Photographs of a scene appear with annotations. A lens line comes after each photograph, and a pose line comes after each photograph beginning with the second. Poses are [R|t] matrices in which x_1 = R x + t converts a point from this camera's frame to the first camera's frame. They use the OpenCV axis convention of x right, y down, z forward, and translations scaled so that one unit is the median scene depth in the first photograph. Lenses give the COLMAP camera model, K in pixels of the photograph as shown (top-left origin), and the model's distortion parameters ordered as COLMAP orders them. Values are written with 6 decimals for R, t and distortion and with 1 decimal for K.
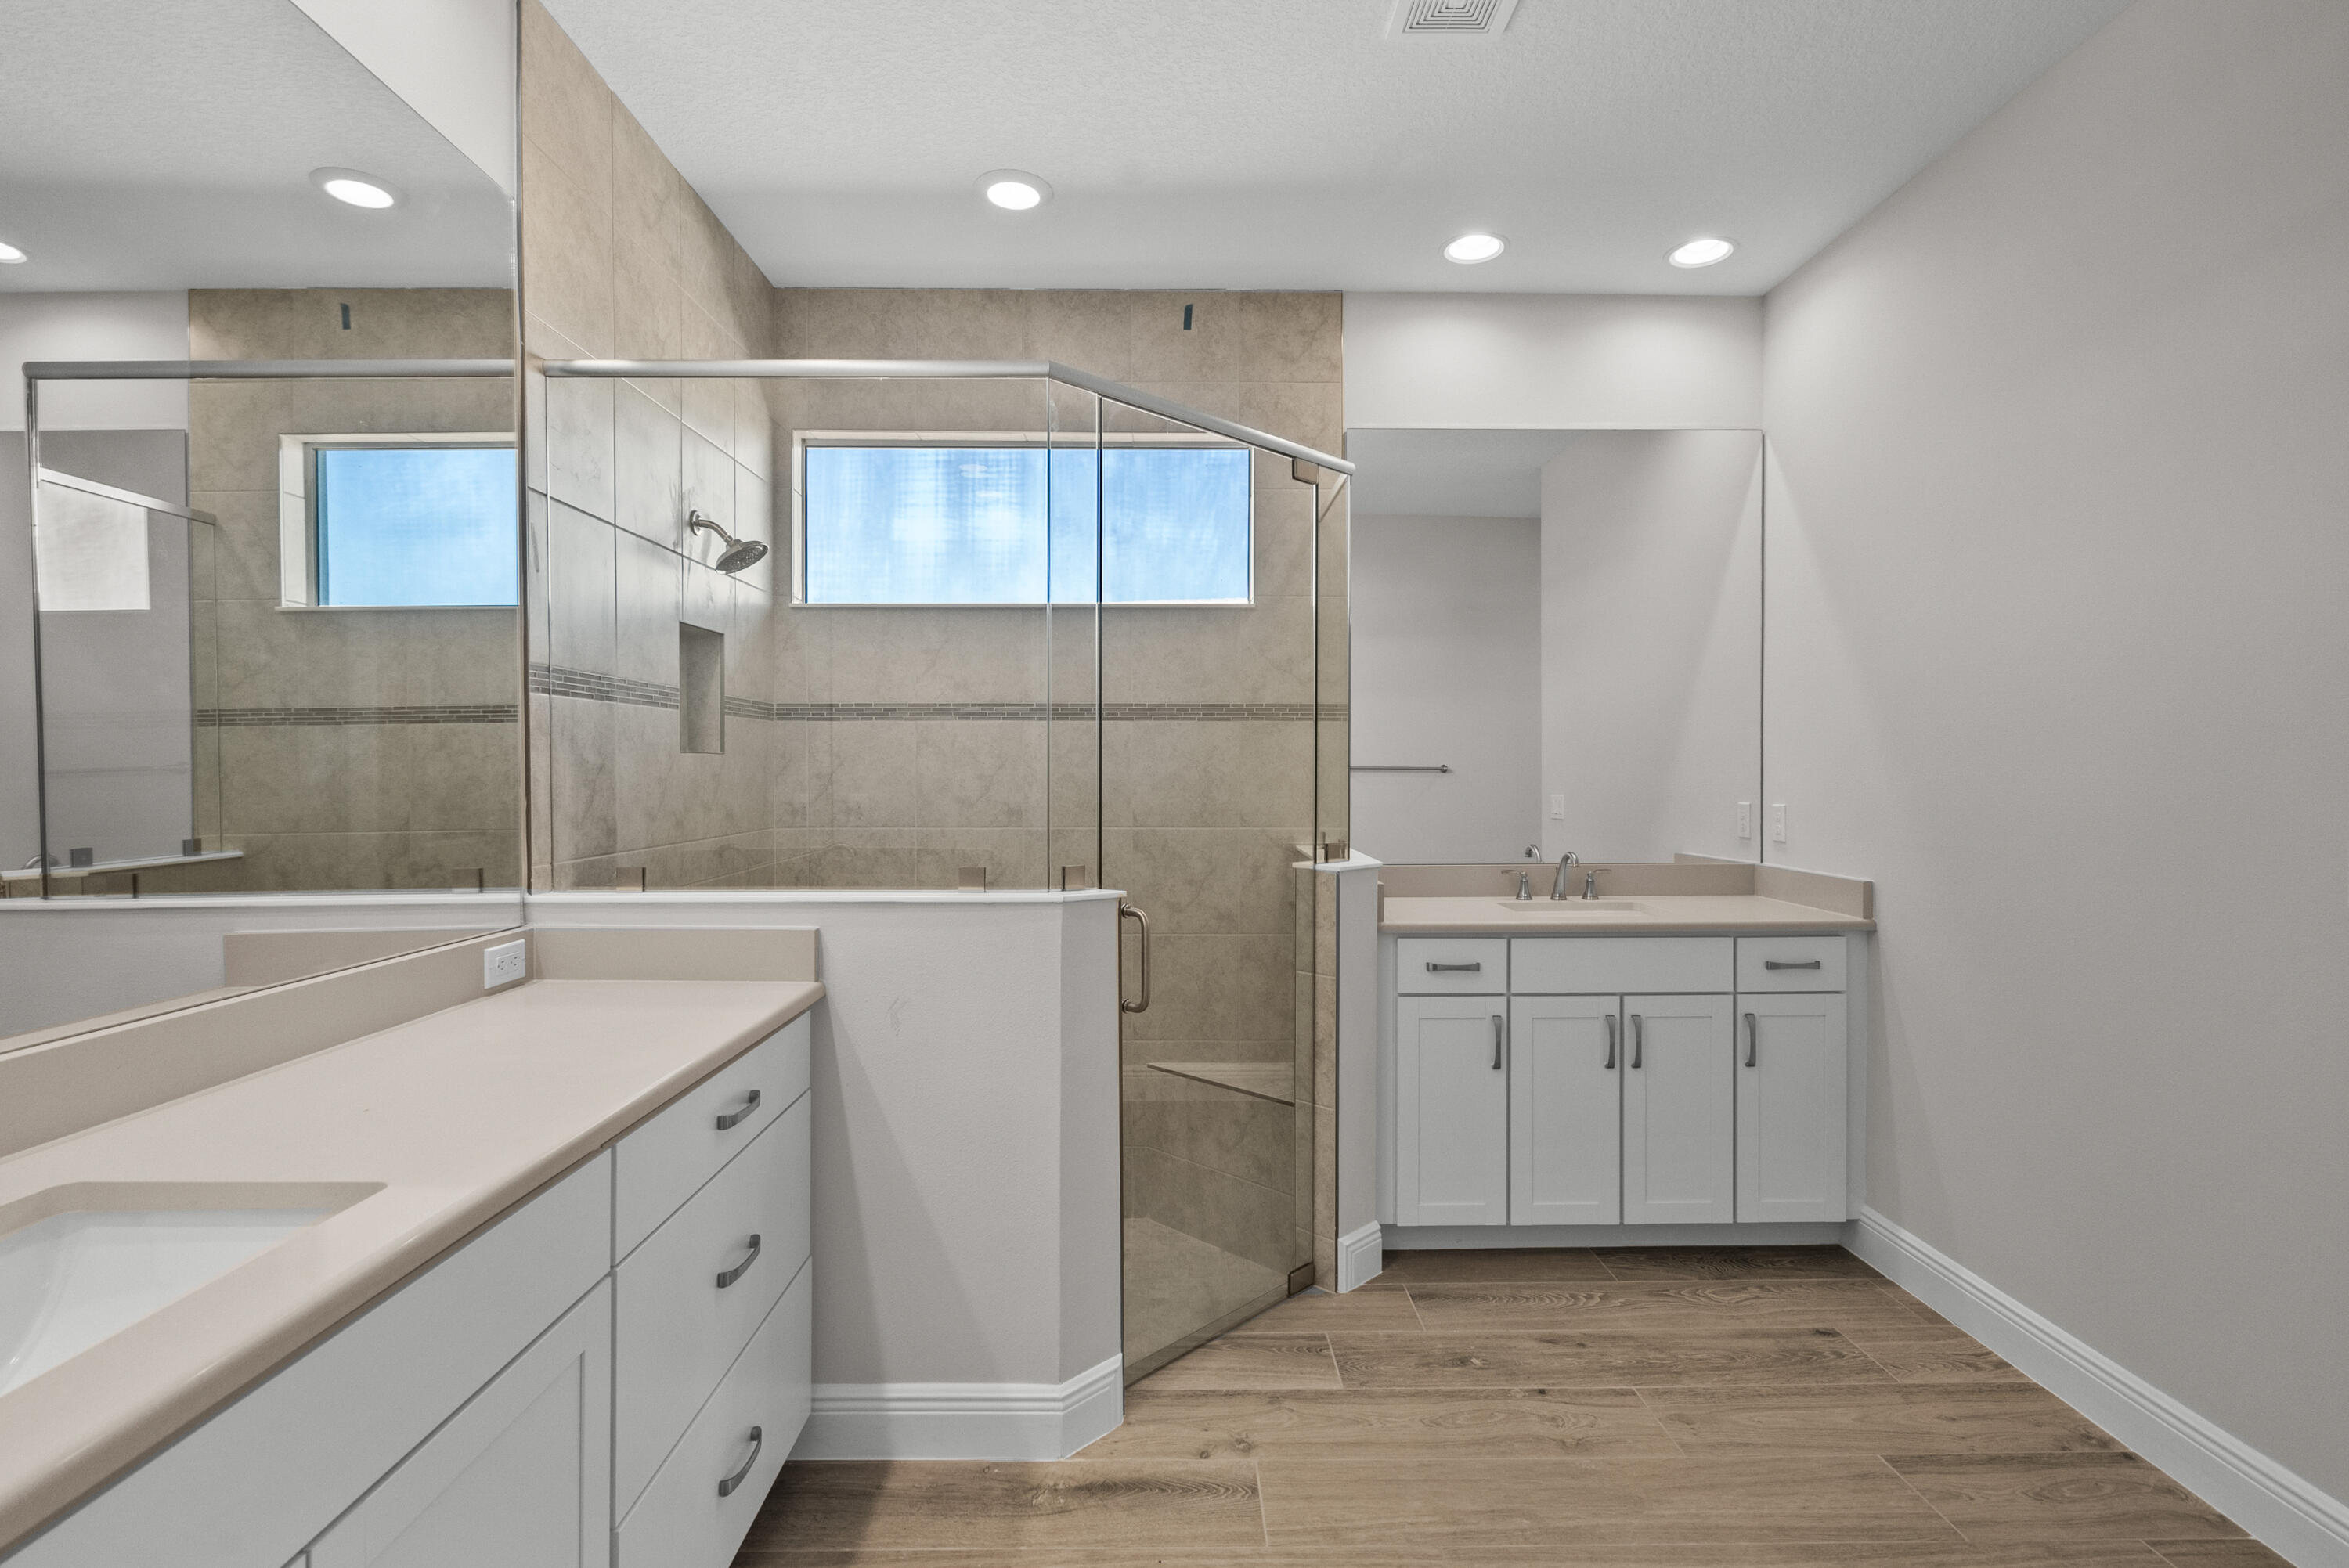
lens RADIAL K [[1101.7, 0, 1177.0], [0, 1101.7, 790.3], [0, 0, 1]] dist [-0.006075, 0.001238]
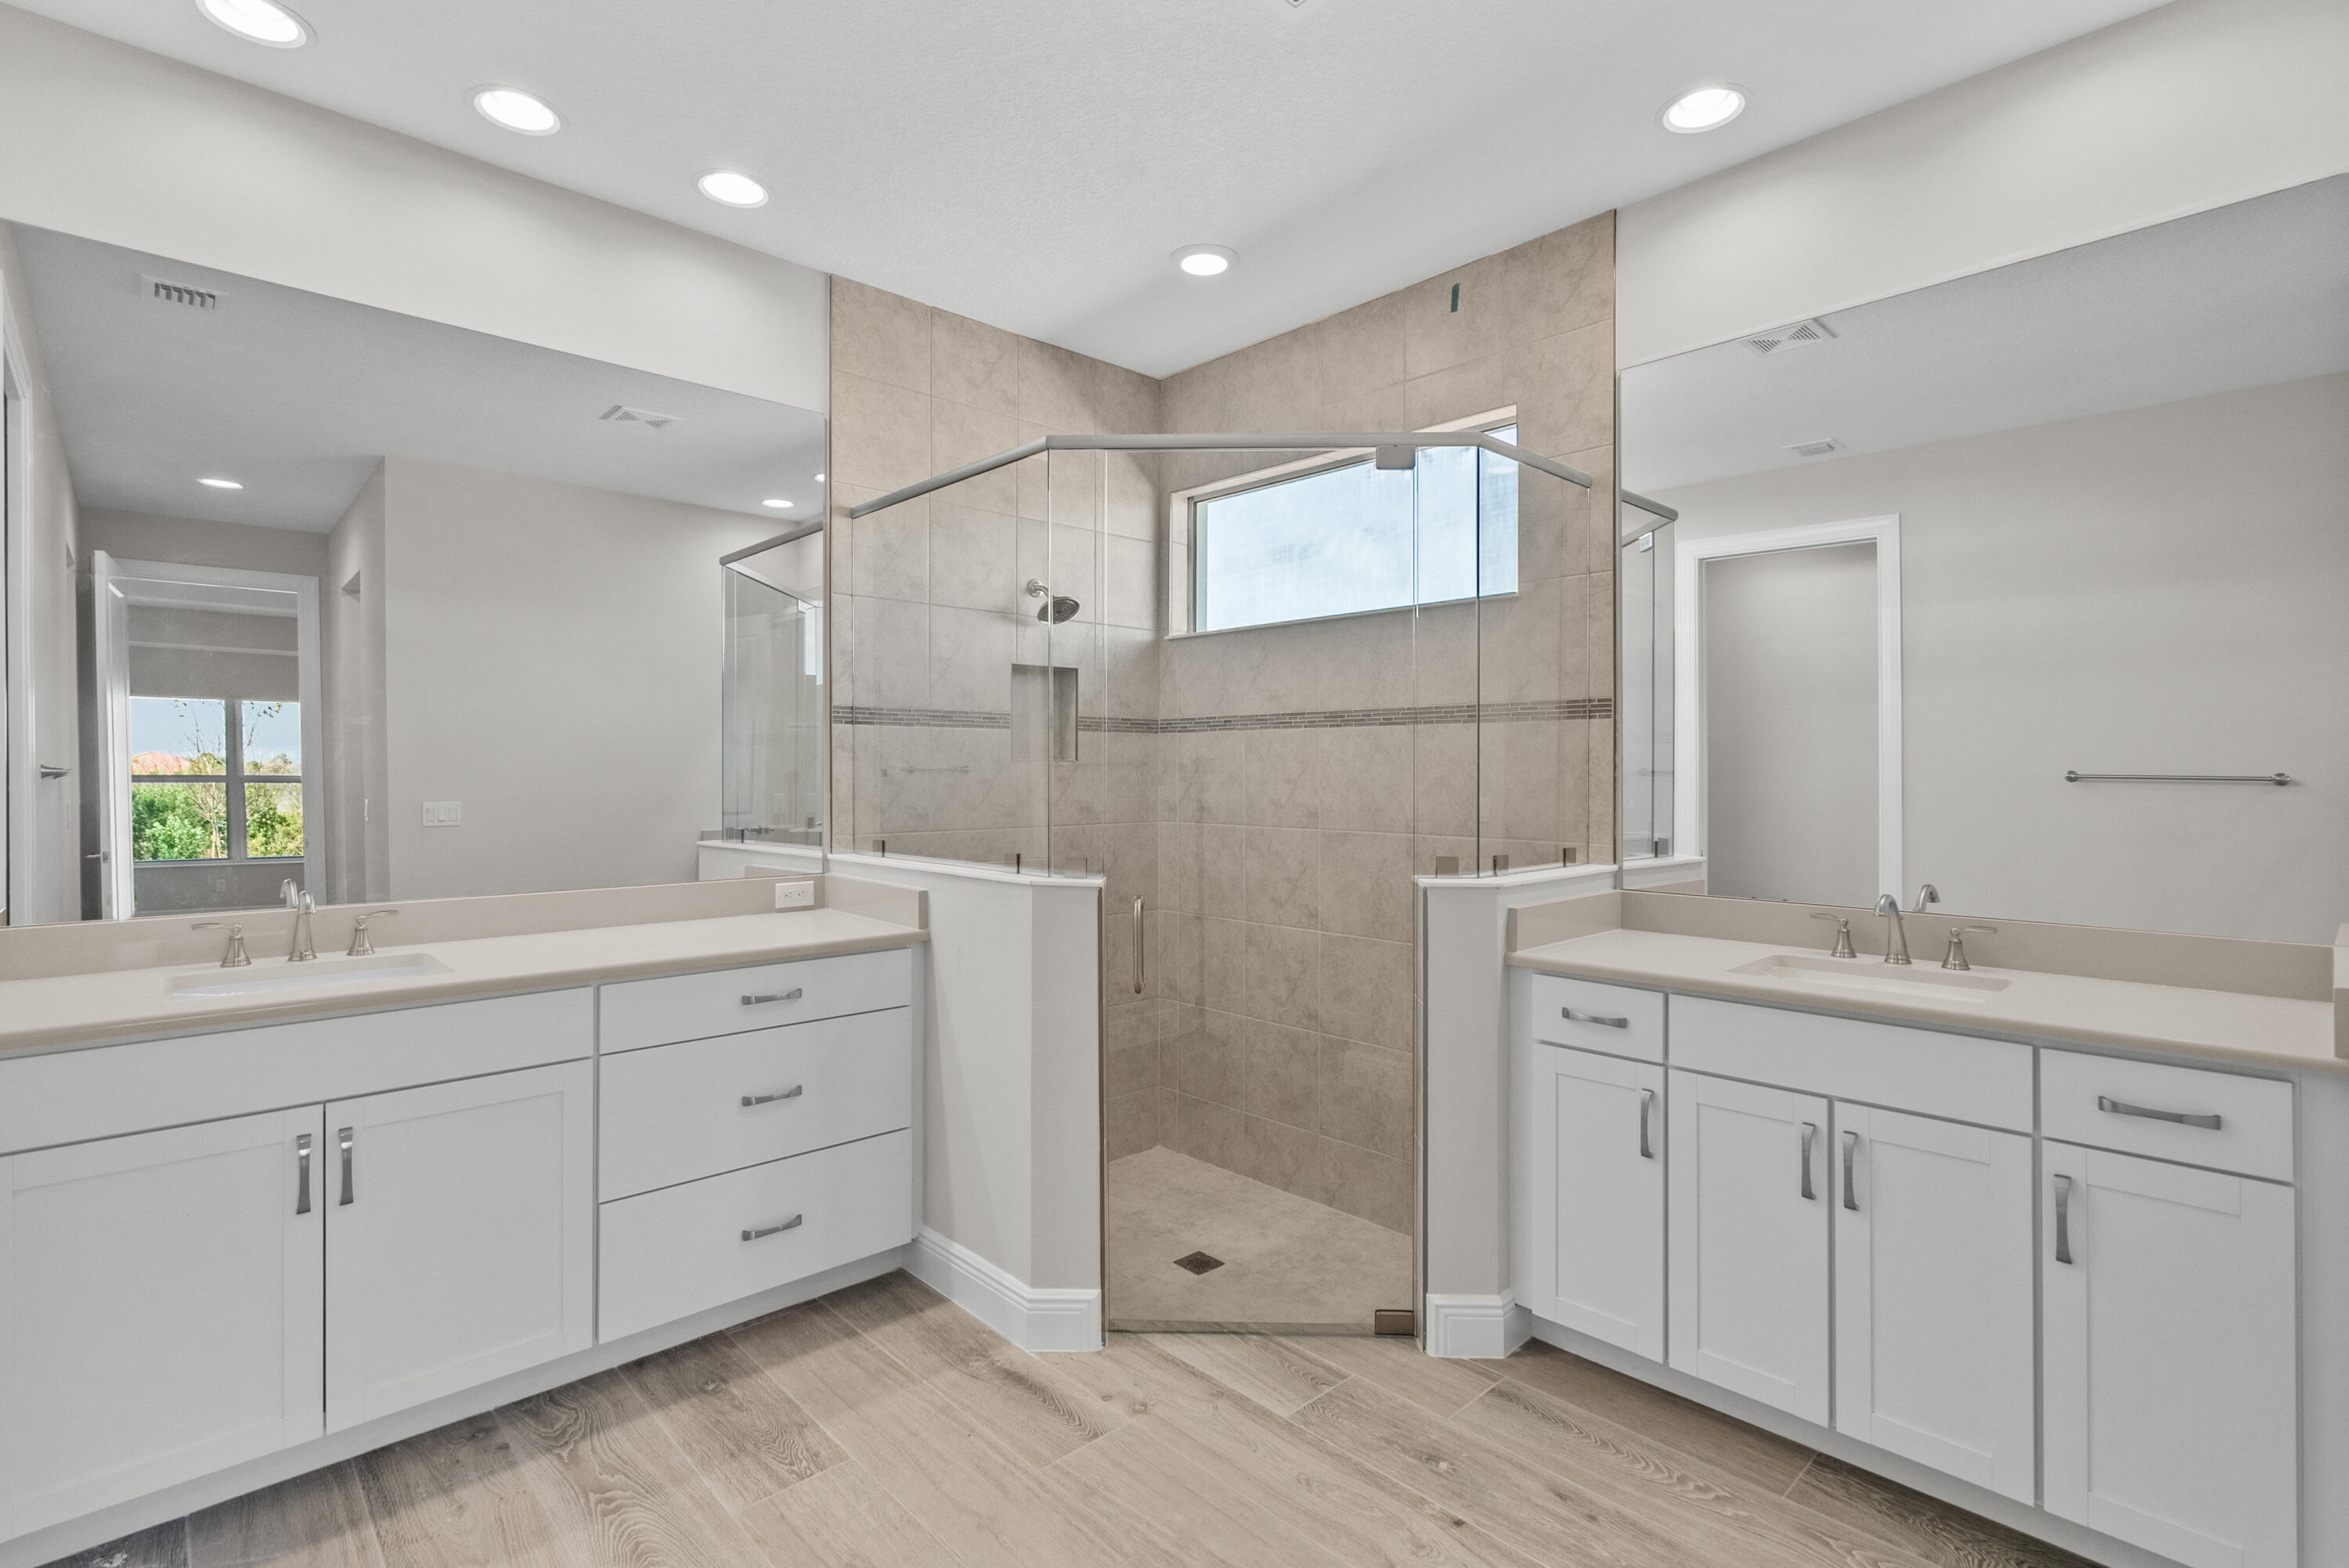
lens RADIAL K [[1120.9, 0, 1176.4], [0, 1120.9, 773.7], [0, 0, 1]] dist [-0.001833, -0.000080]
pose [[0.670607, 0.003316, -0.741805, 0.689527], [-0.015553, 0.999833, -0.009591, -0.008327], [0.741650, 0.017969, 0.670547, 0.220351]]
